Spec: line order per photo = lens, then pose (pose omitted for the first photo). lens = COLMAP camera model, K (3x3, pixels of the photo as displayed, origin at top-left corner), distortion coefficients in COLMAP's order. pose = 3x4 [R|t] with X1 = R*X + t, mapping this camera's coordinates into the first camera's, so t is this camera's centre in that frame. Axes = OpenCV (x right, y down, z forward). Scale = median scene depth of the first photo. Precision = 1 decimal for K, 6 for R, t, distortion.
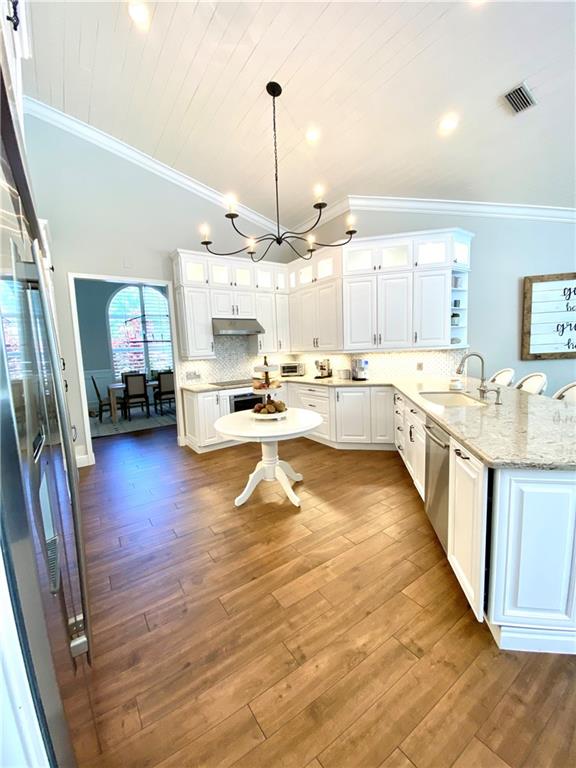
lens RADIAL K [[312.6, 0, 288.0], [0, 312.6, 384.0], [0, 0, 1]] dist [-0.000437, -0.000137]
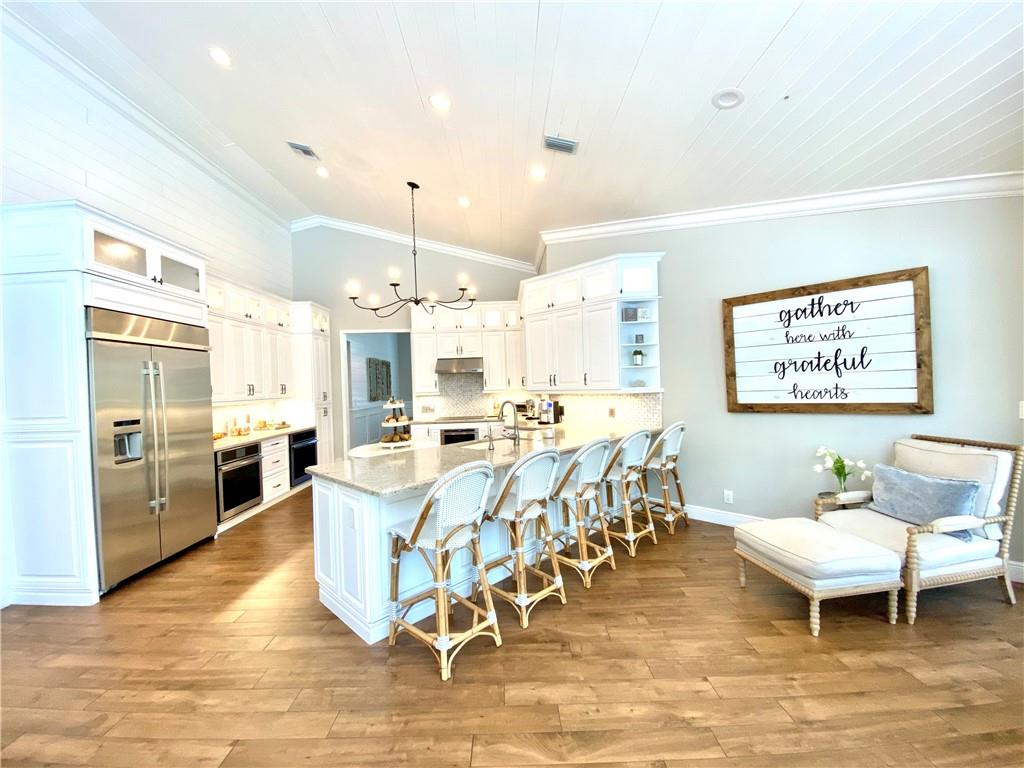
lens RADIAL K [[416.8, 0, 530.9], [0, 416.8, 389.3], [0, 0, 1]] dist [-0.000437, -0.000137]
pose [[0.836220, 0.026256, -0.547765, 0.905860], [-0.072083, 0.995449, -0.062327, -0.035930], [0.543636, 0.091604, 0.834307, -0.050914]]
